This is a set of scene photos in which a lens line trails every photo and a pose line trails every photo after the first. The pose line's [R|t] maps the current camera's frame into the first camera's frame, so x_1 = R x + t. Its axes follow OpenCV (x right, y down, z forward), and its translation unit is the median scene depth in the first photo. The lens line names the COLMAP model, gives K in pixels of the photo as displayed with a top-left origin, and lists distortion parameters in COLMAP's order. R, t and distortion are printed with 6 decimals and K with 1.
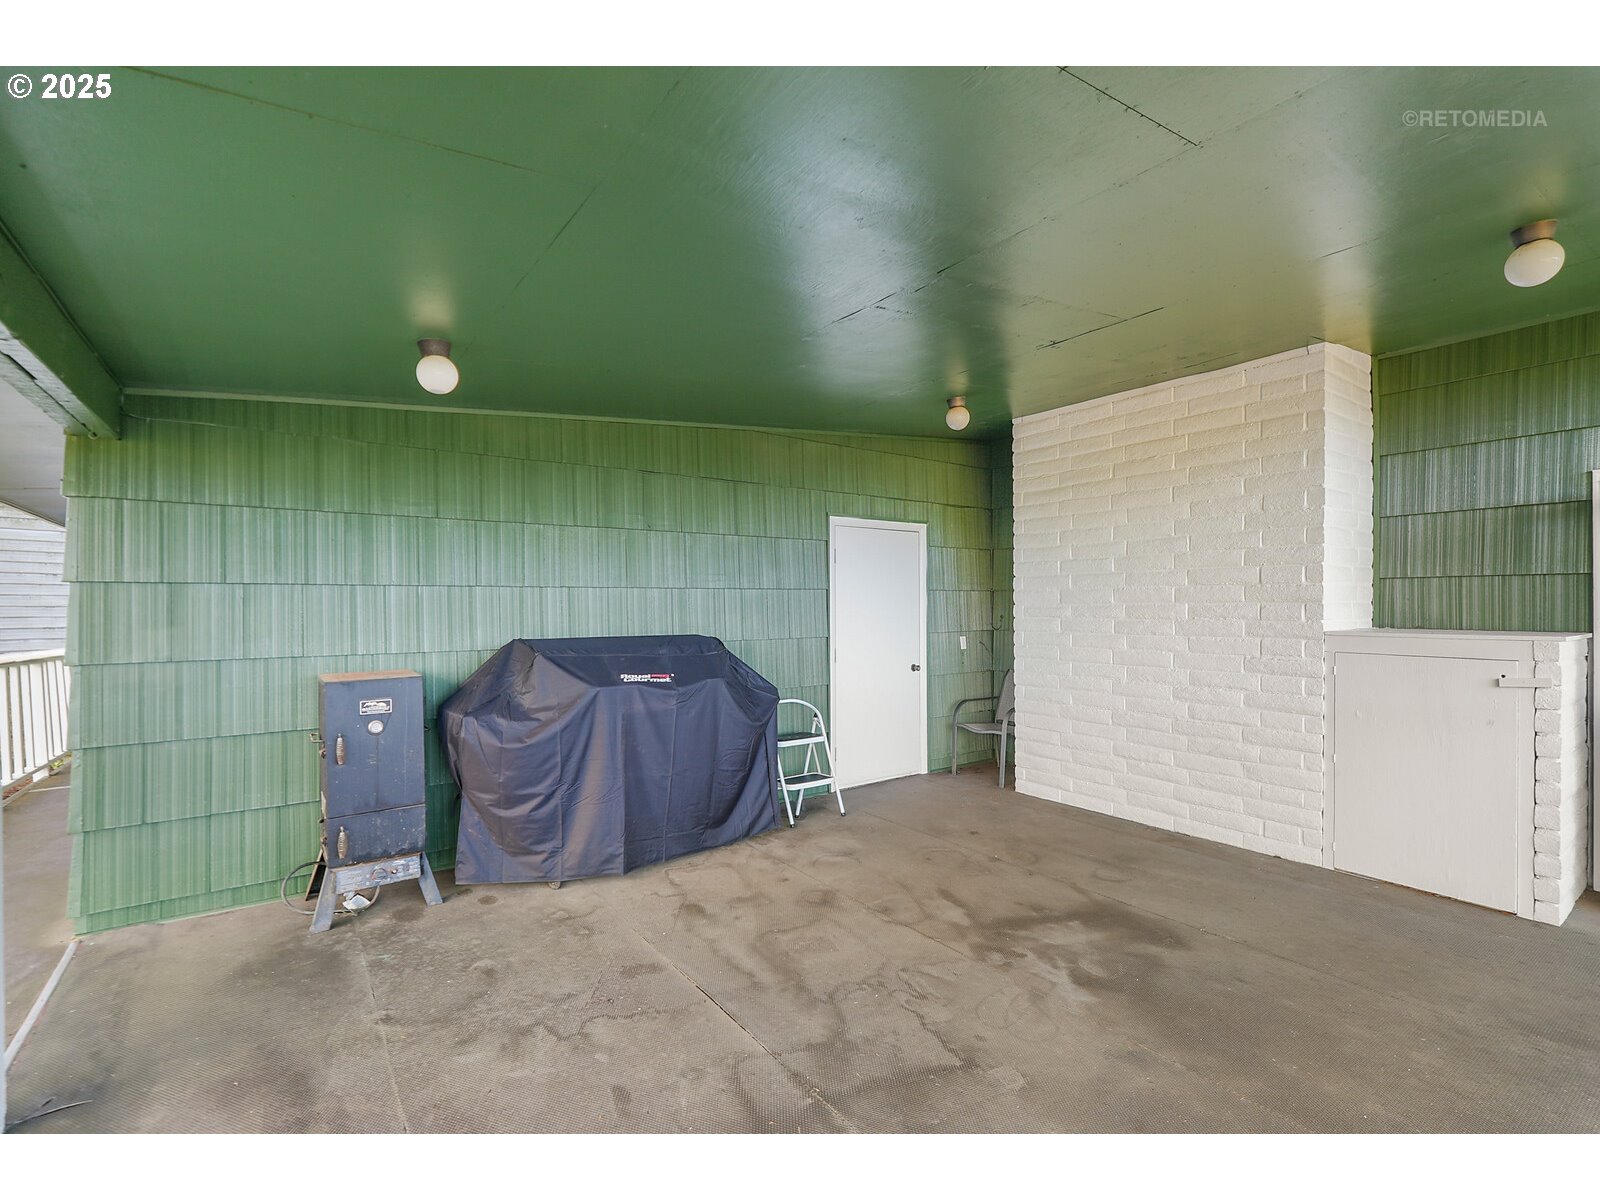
lens RADIAL K [[727.9, 0, 794.6], [0, 727.9, 602.7], [0, 0, 1]] dist [-0.003160, 0.000901]
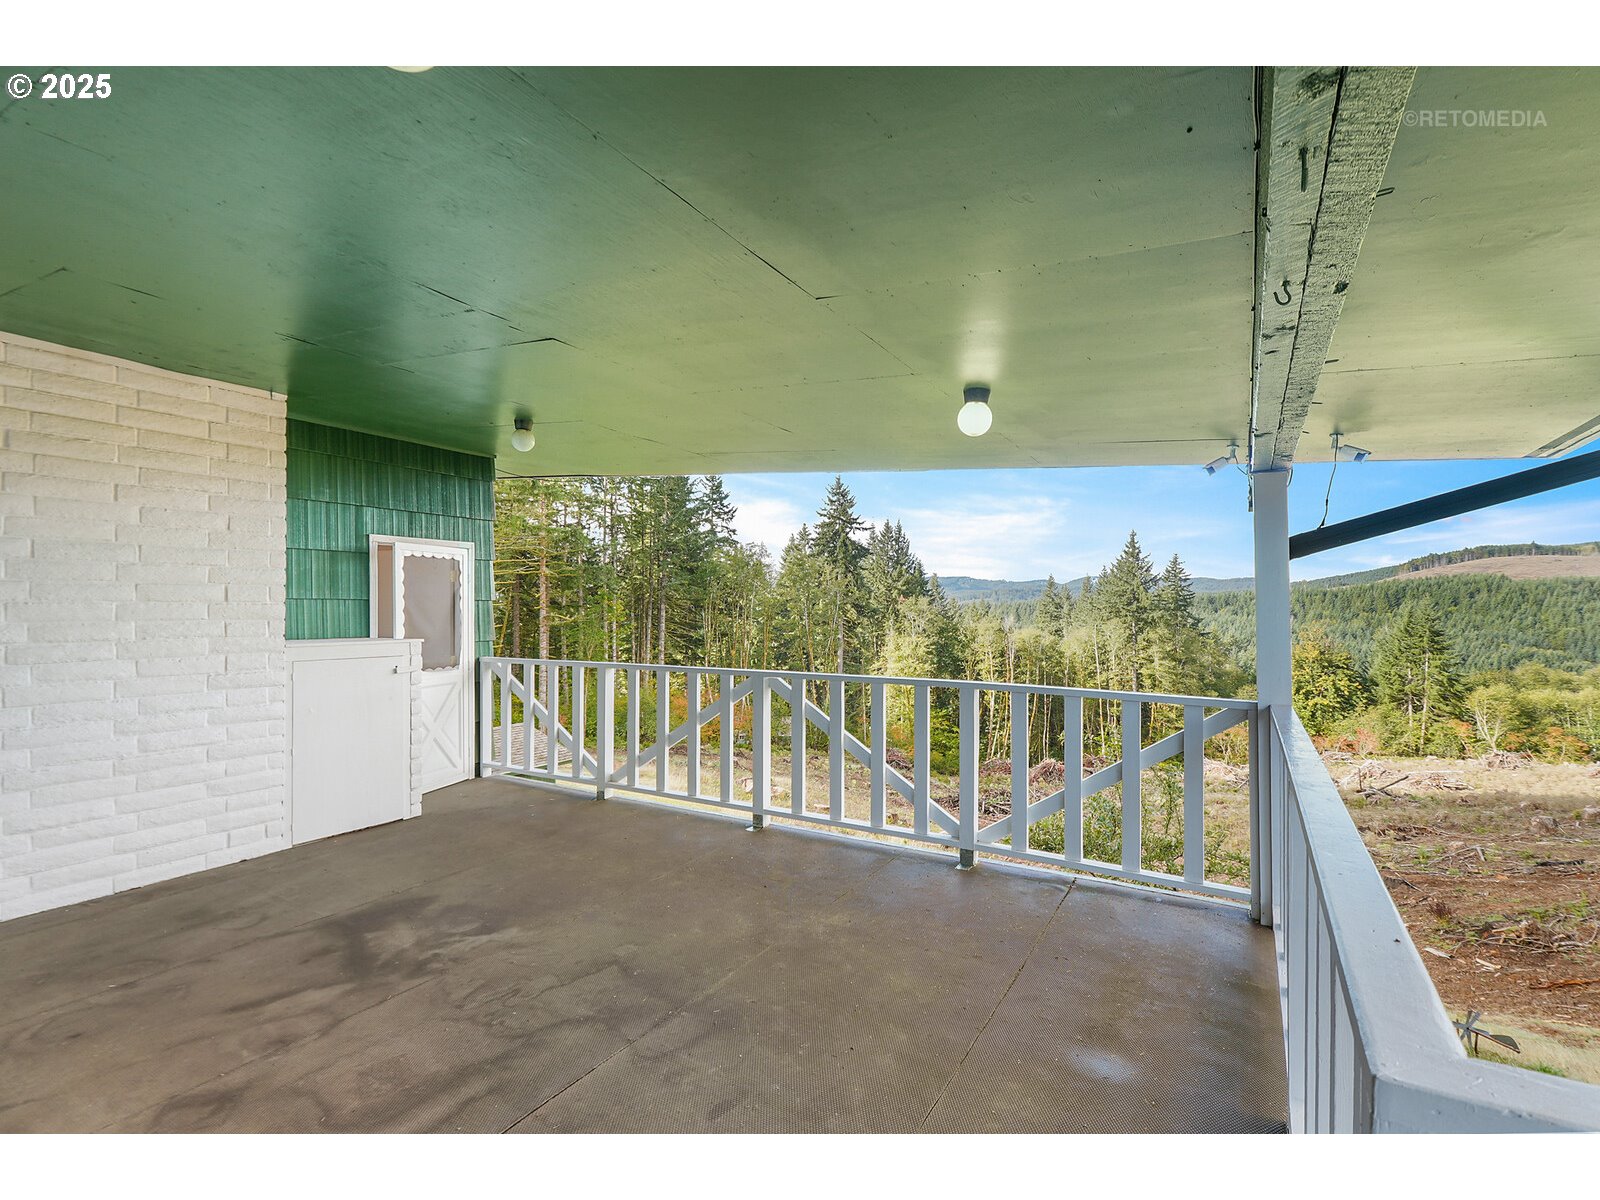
lens RADIAL K [[748.9, 0, 796.9], [0, 748.9, 611.6], [0, 0, 1]] dist [-0.001521, 0.001457]
pose [[-0.402311, 0.004648, 0.915491, -0.679833], [0.002286, 0.999989, -0.004073, -0.006103], [-0.915500, 0.000454, -0.402317, 0.724299]]
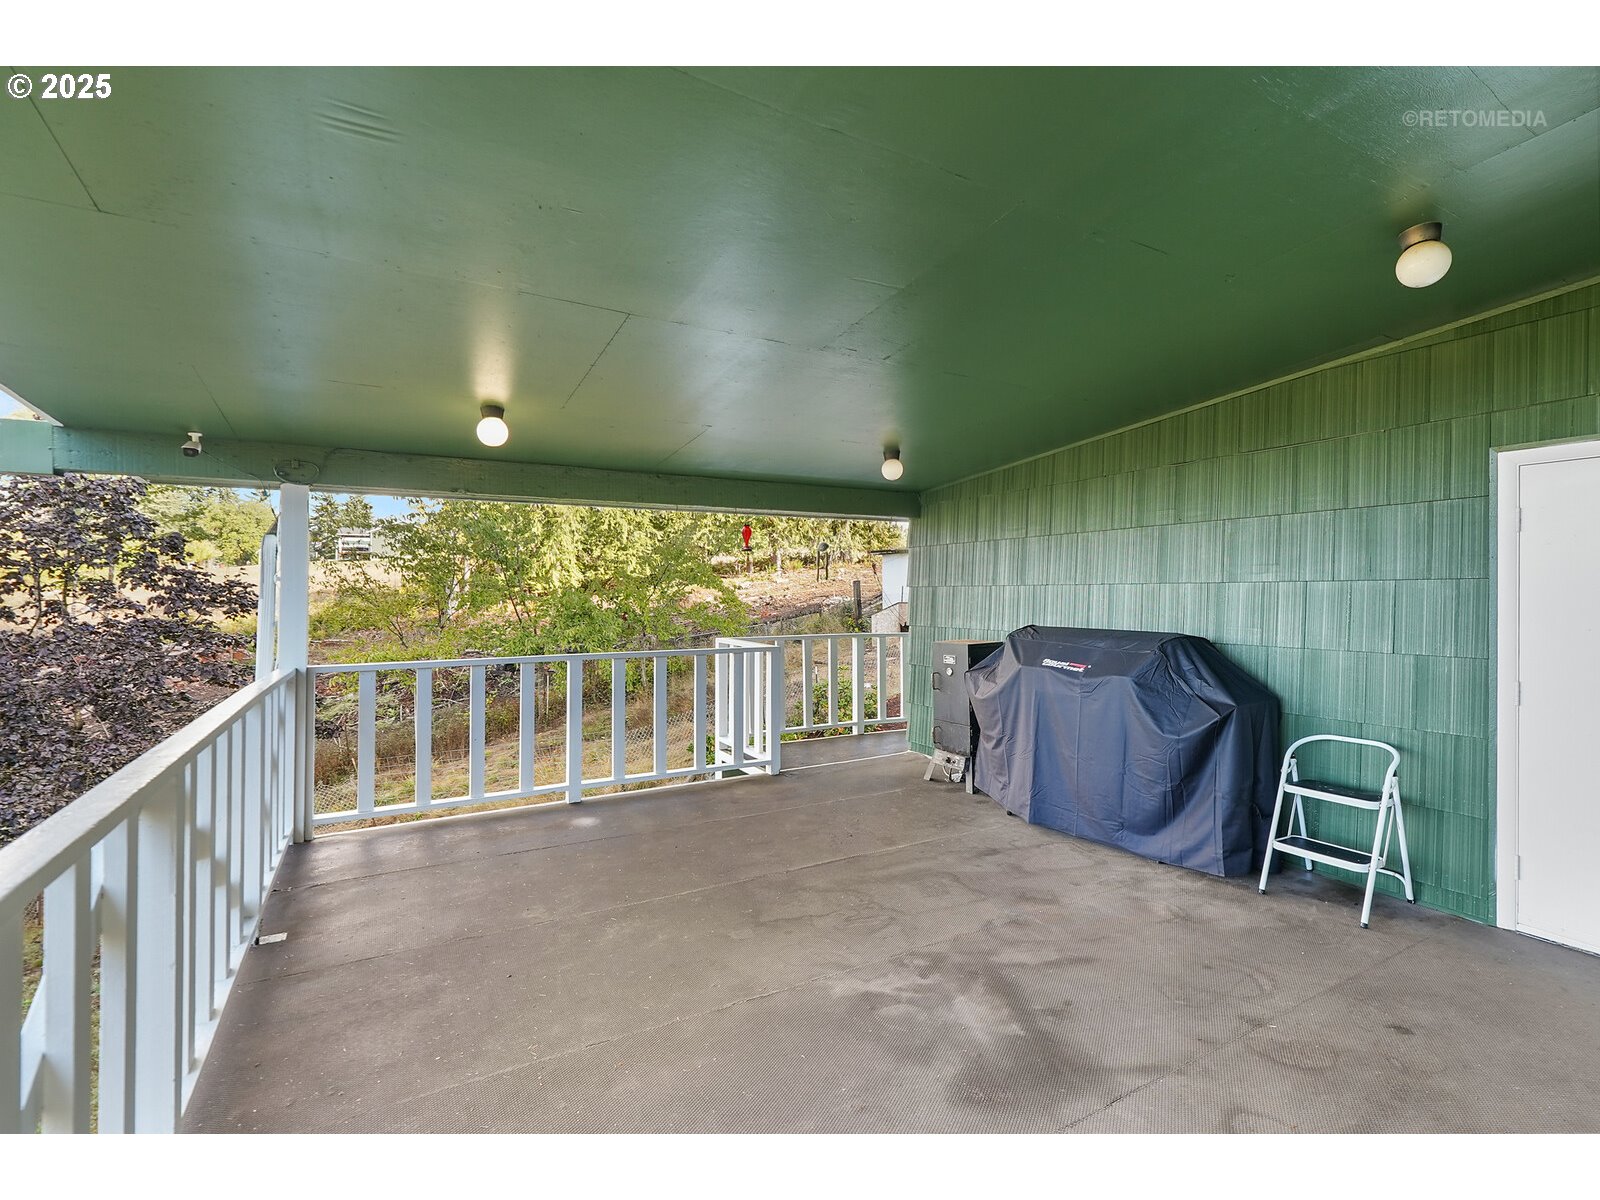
lens RADIAL K [[711.8, 0, 800.0], [0, 711.8, 600.0], [0, 0, 1]] dist [-0.000326, -0.000041]
pose [[-0.087517, 0.010932, -0.996103, 0.940398], [-0.000078, 0.999940, 0.010981, -0.010427], [0.996163, 0.001039, -0.087511, 0.696756]]
